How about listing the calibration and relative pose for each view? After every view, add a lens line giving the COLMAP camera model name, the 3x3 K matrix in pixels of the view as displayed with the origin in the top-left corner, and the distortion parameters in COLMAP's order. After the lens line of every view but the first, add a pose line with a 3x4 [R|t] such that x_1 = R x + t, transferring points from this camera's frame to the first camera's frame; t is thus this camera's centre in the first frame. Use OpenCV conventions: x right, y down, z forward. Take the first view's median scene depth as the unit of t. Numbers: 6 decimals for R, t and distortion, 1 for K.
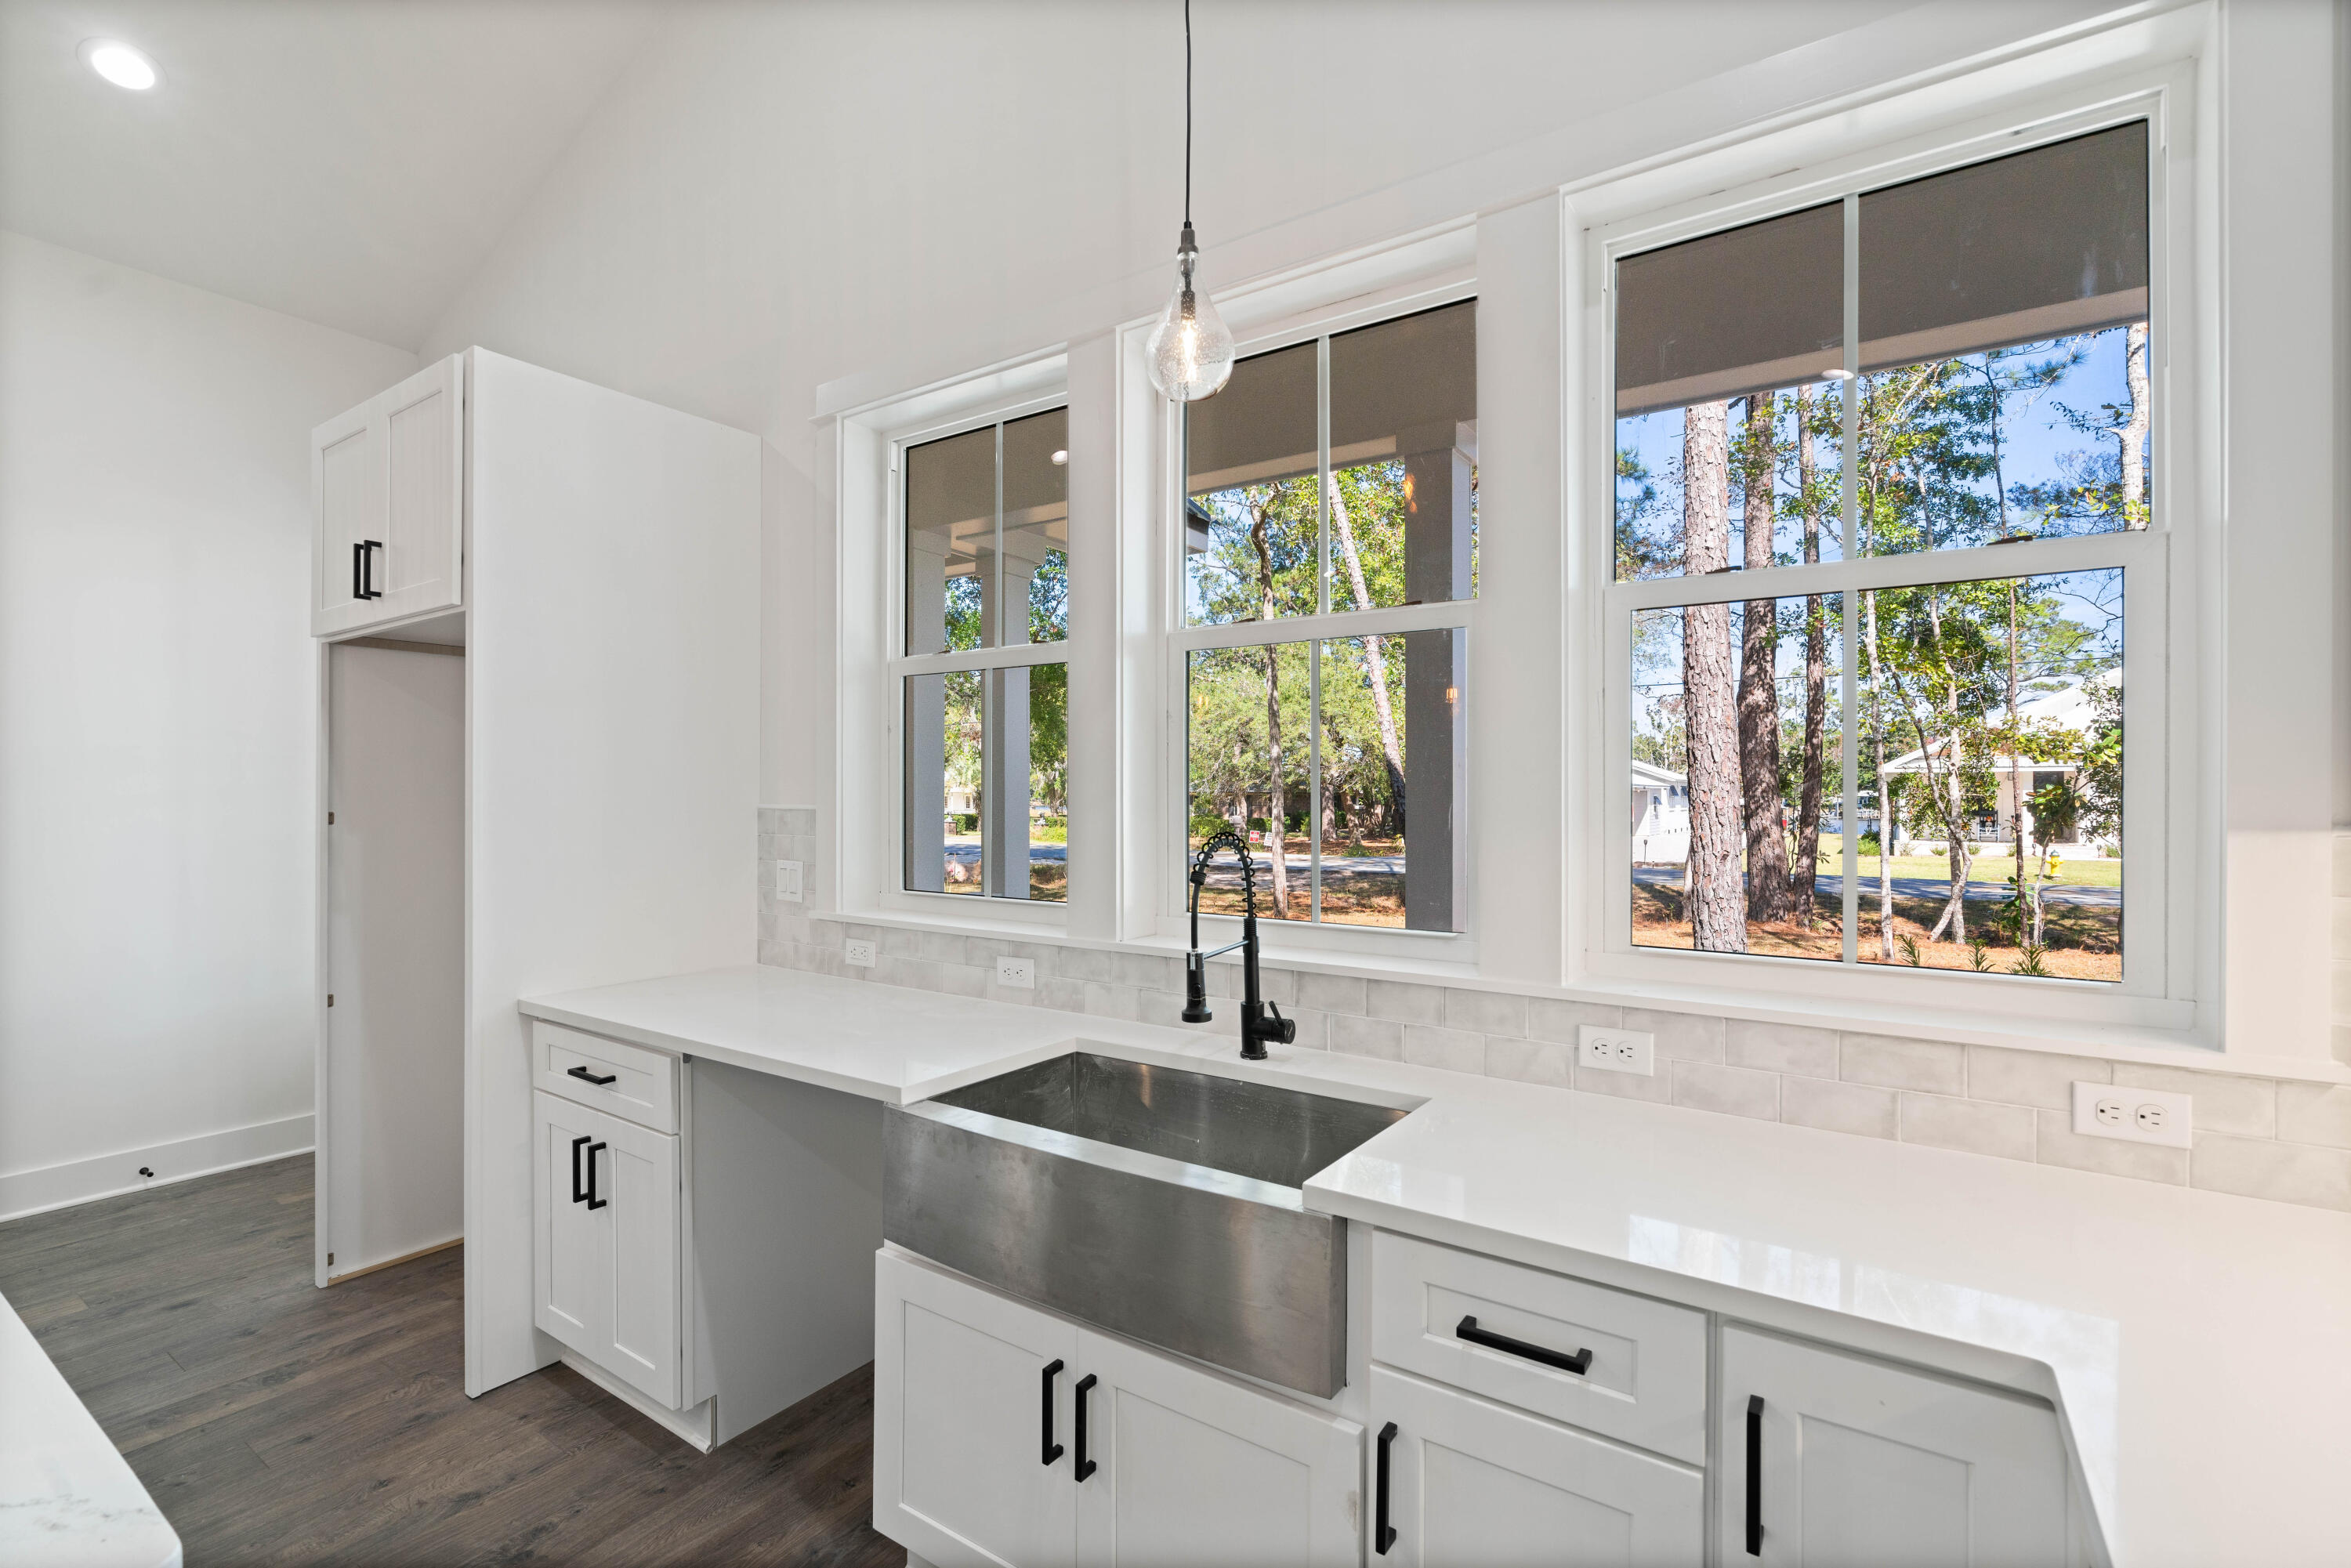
lens RADIAL K [[1061.2, 0, 1162.1], [0, 1061.2, 793.1], [0, 0, 1]] dist [-0.003187, 0.001081]
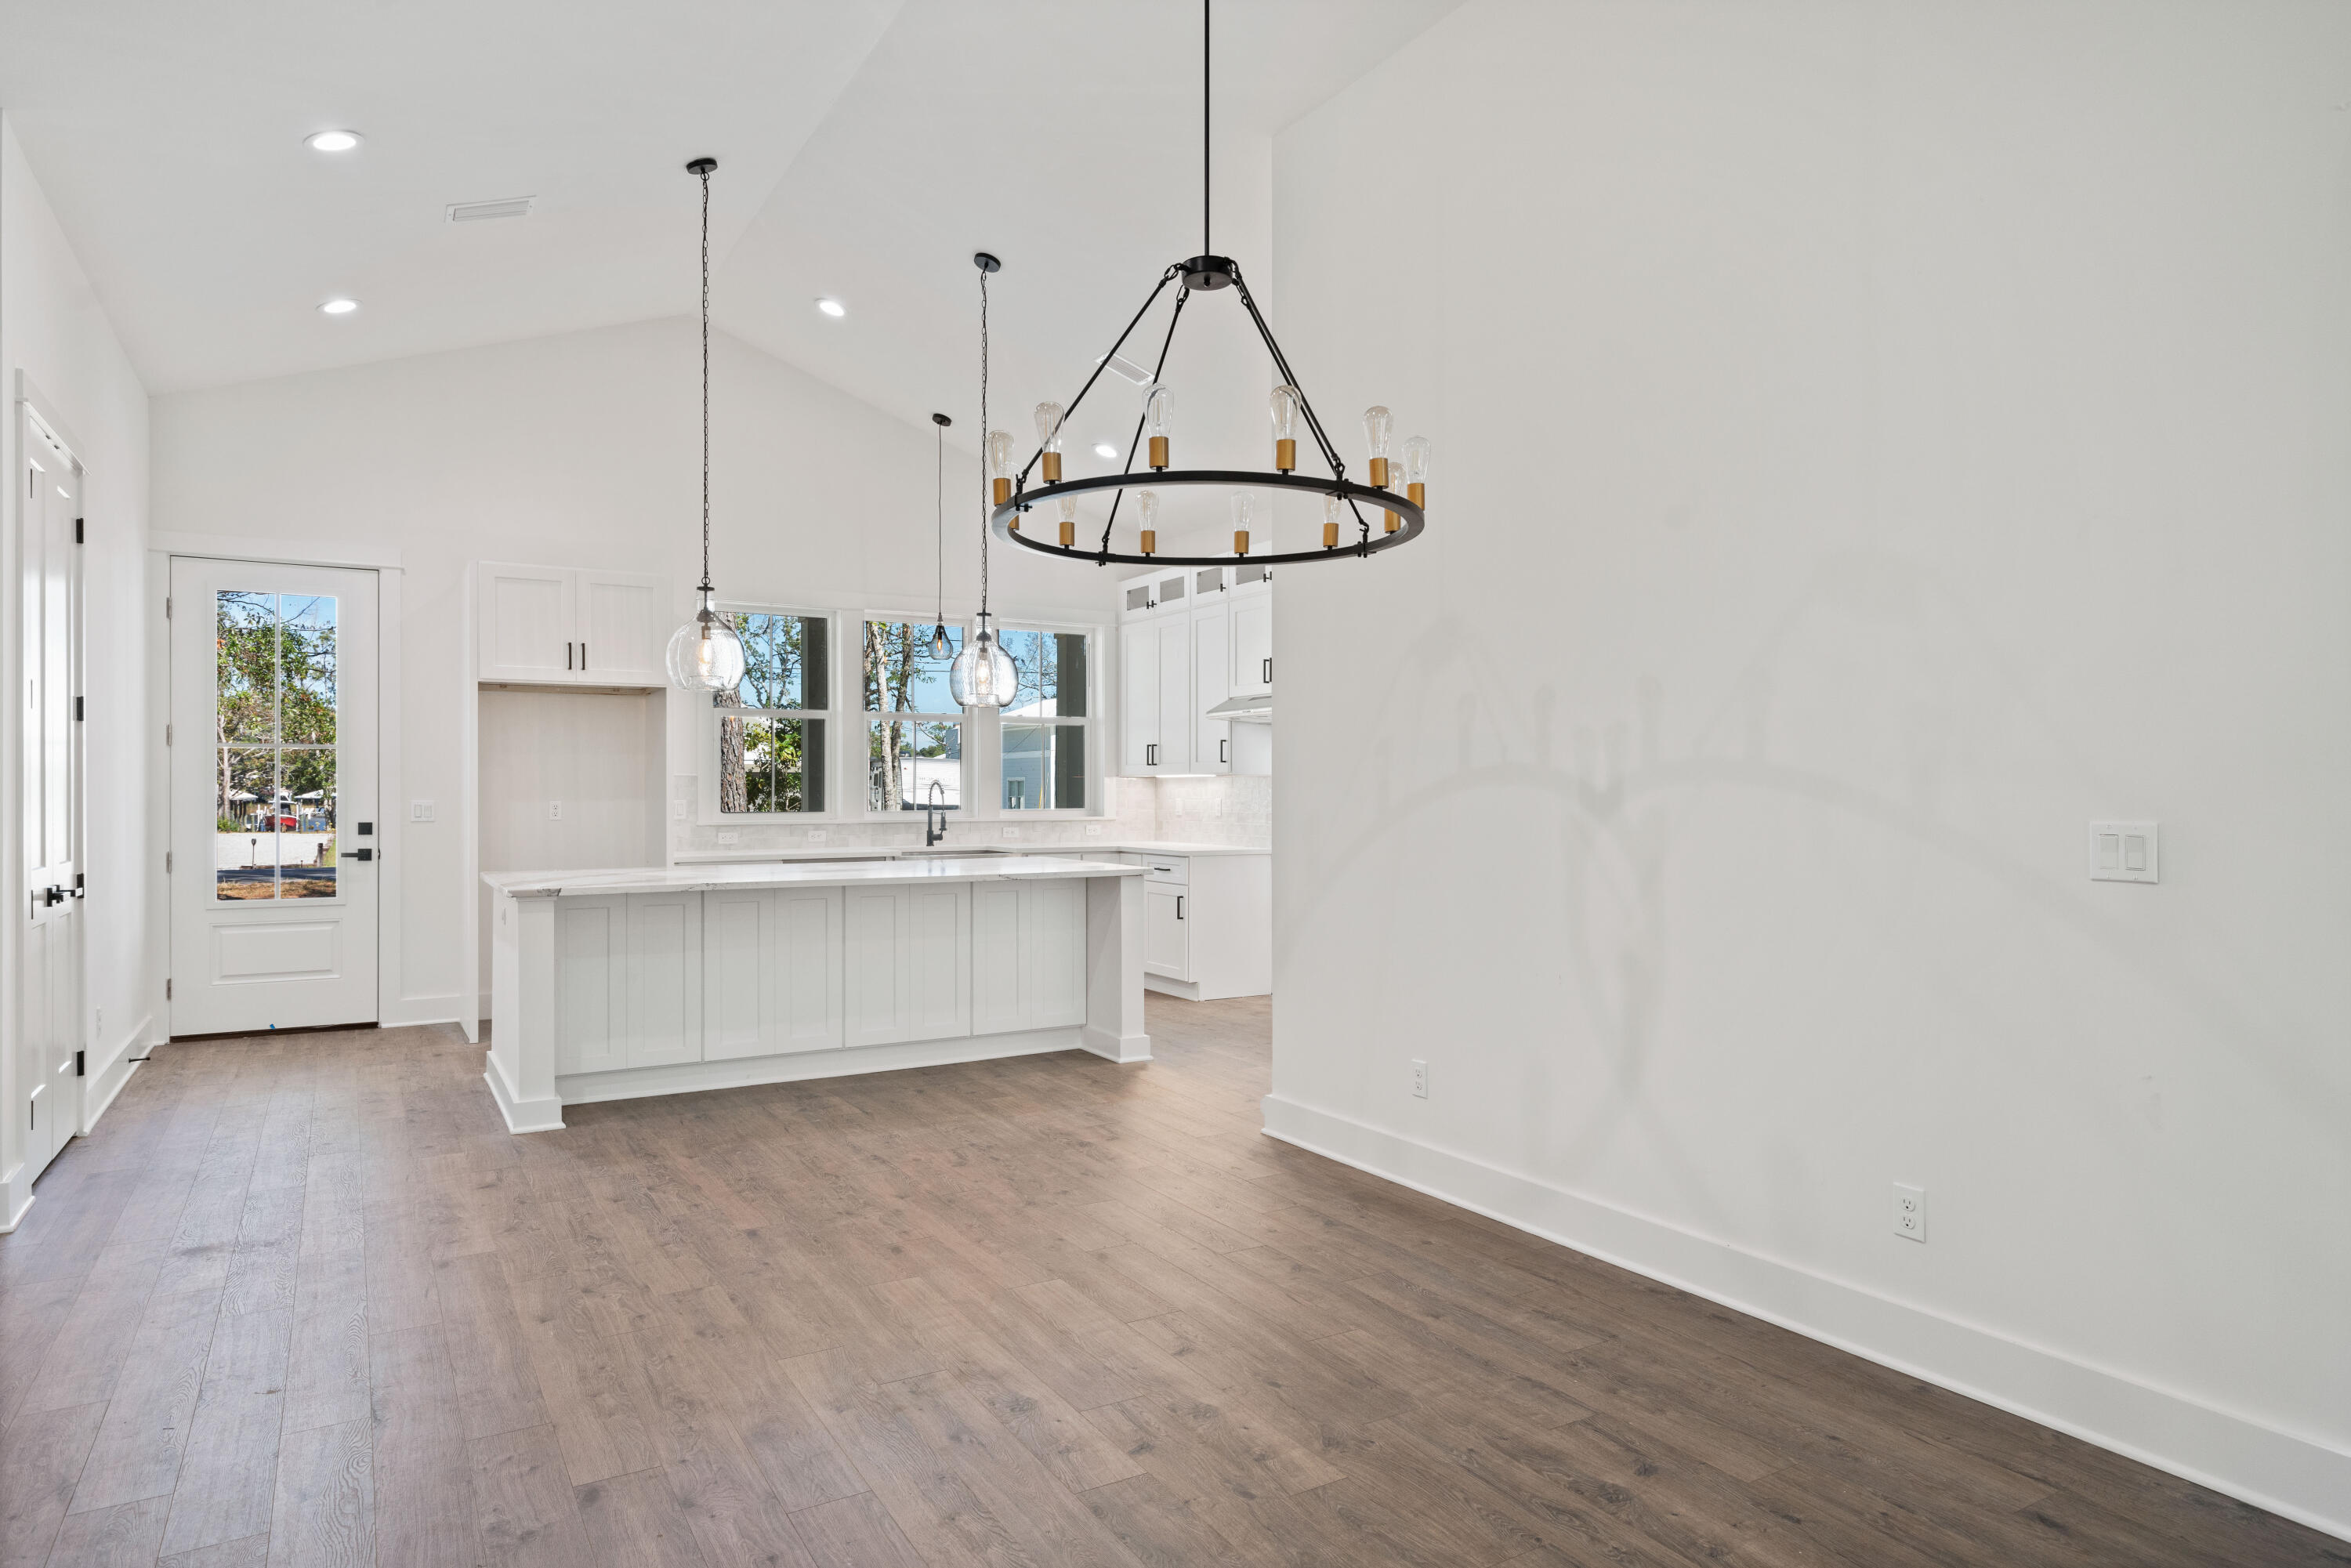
lens RADIAL K [[1385.3, 0, 1163.3], [0, 1385.3, 784.4], [0, 0, 1]] dist [0.000307, 0.001207]
pose [[0.415553, 0.002290, 0.909566, -3.712937], [0.005486, 0.999972, -0.005024, 0.077310], [-0.909553, 0.007077, 0.415529, -1.558674]]
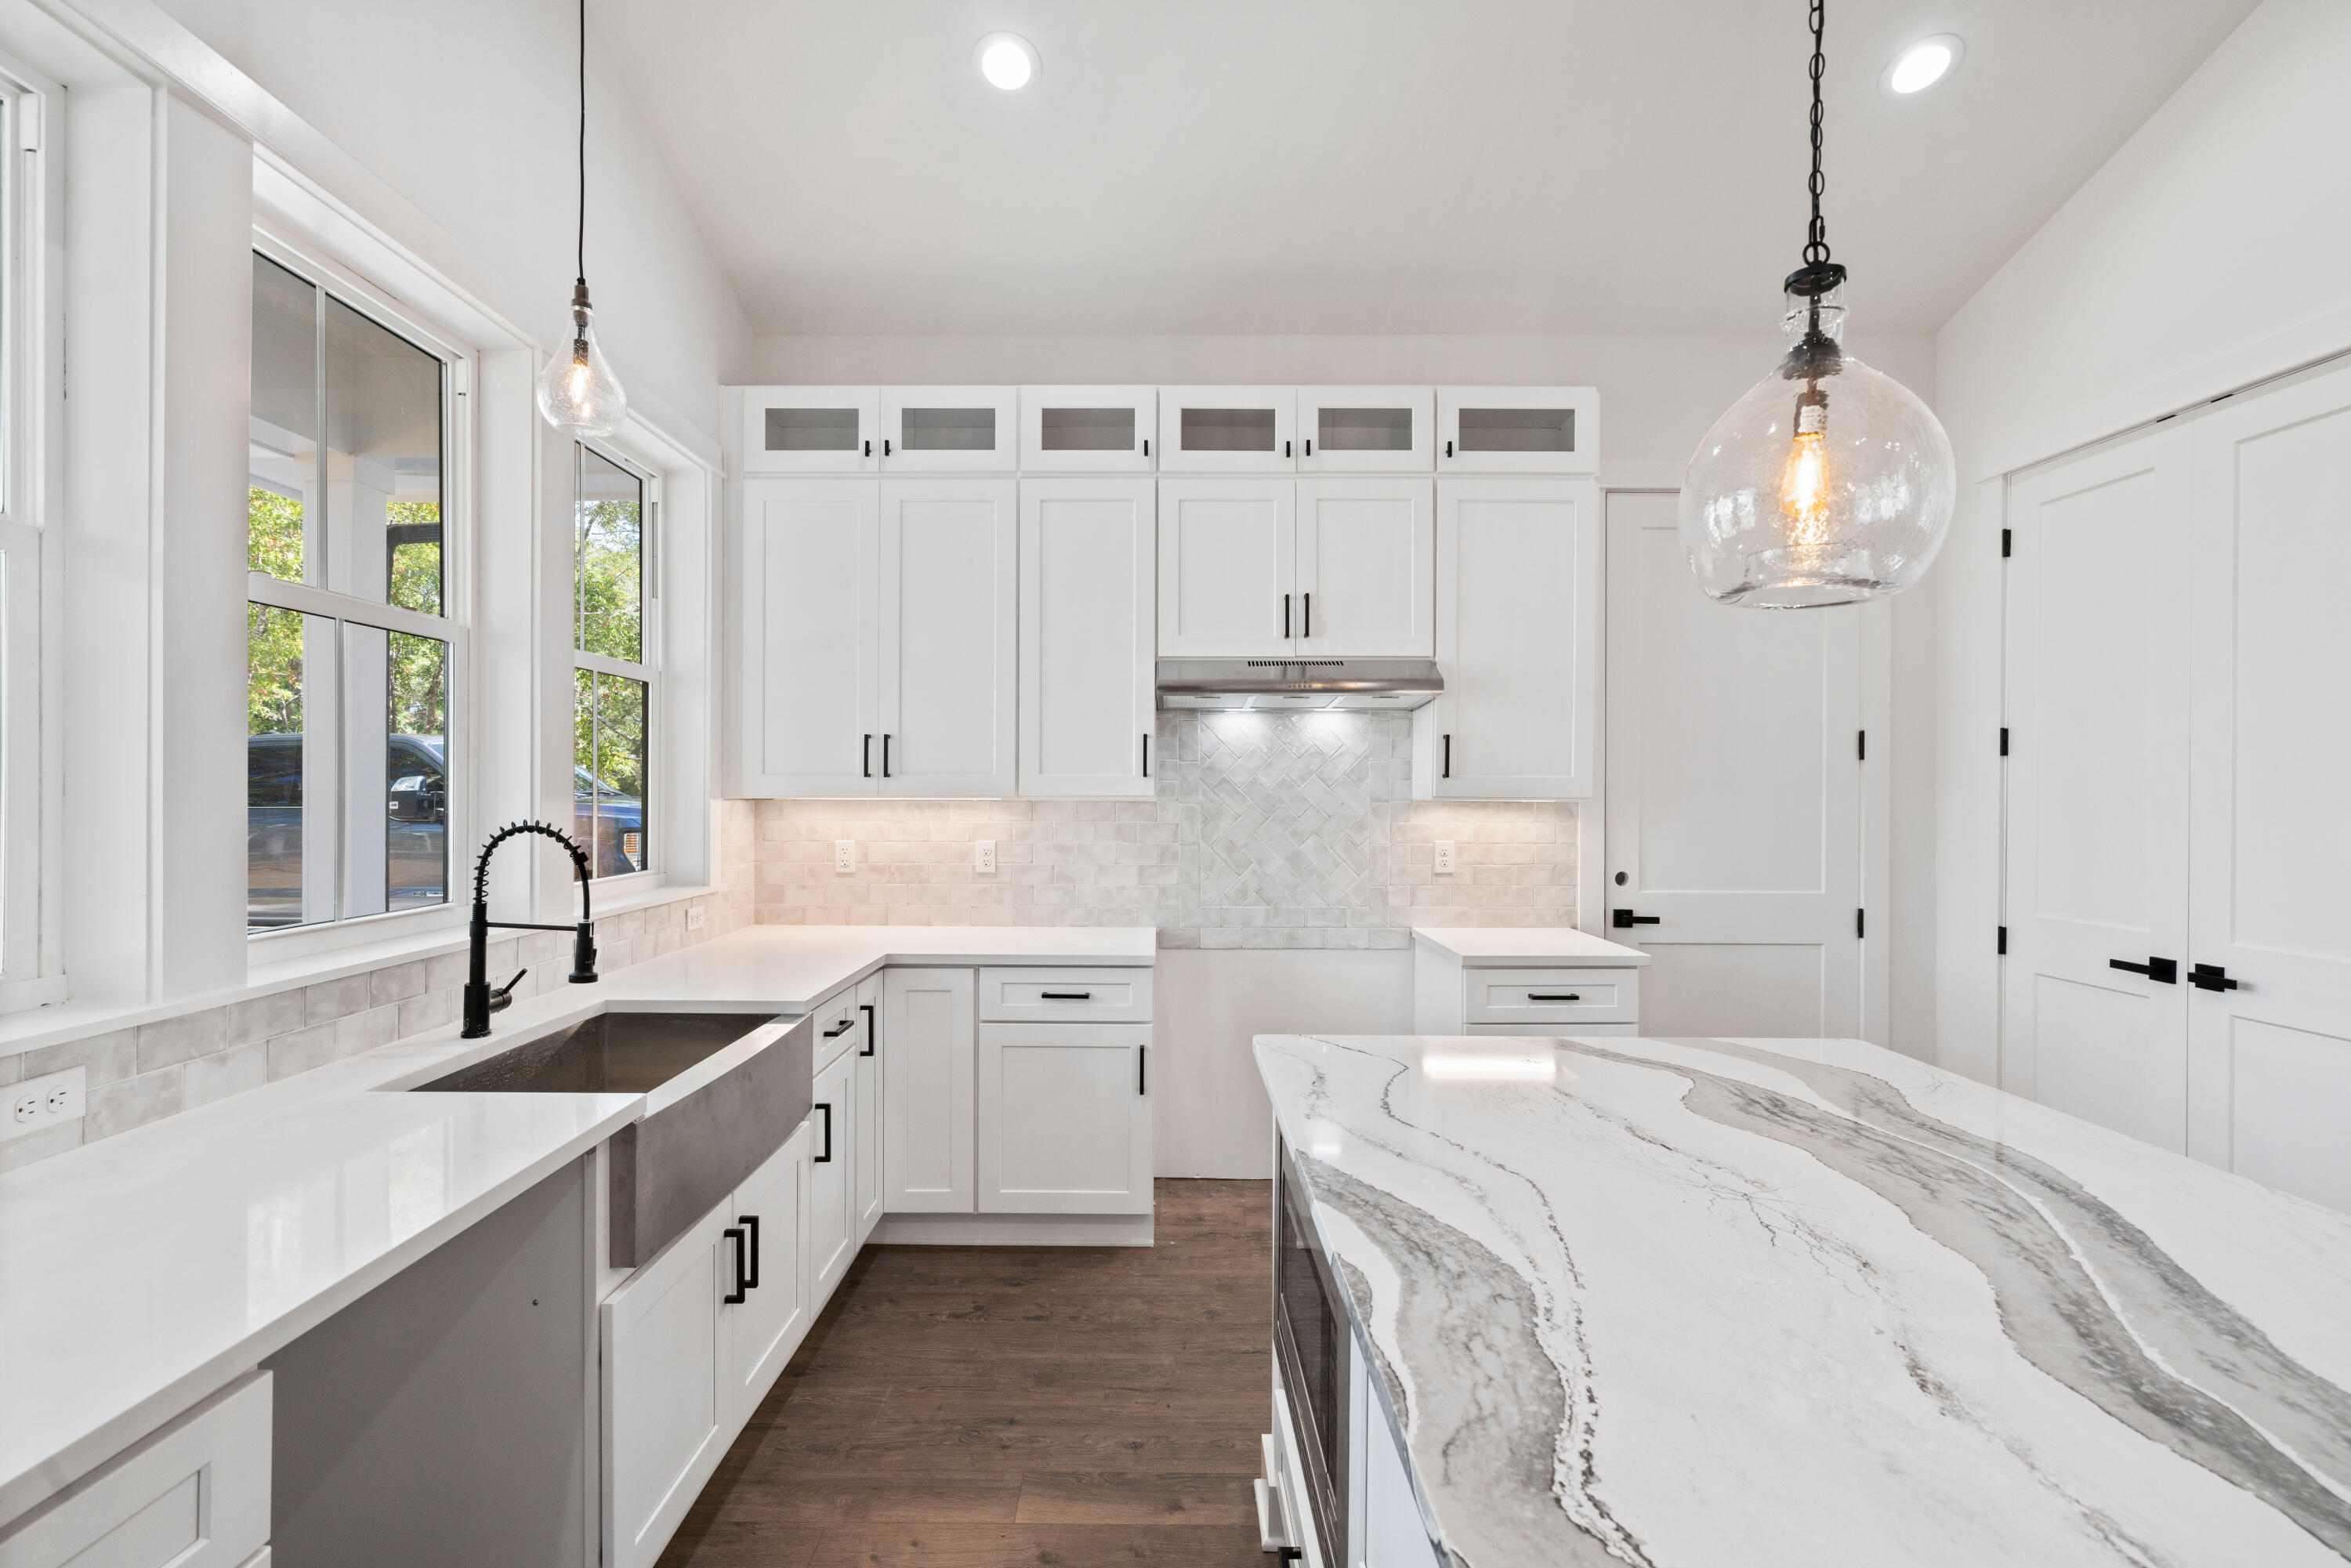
lens RADIAL K [[1061.2, 0, 1162.1], [0, 1061.2, 793.1], [0, 0, 1]] dist [-0.003187, 0.001081]
pose [[-0.573131, -0.005462, 0.819445, -1.167313], [-0.000681, 0.999981, 0.006189, 0.004413], [-0.819463, 0.002989, -0.573124, 1.059398]]
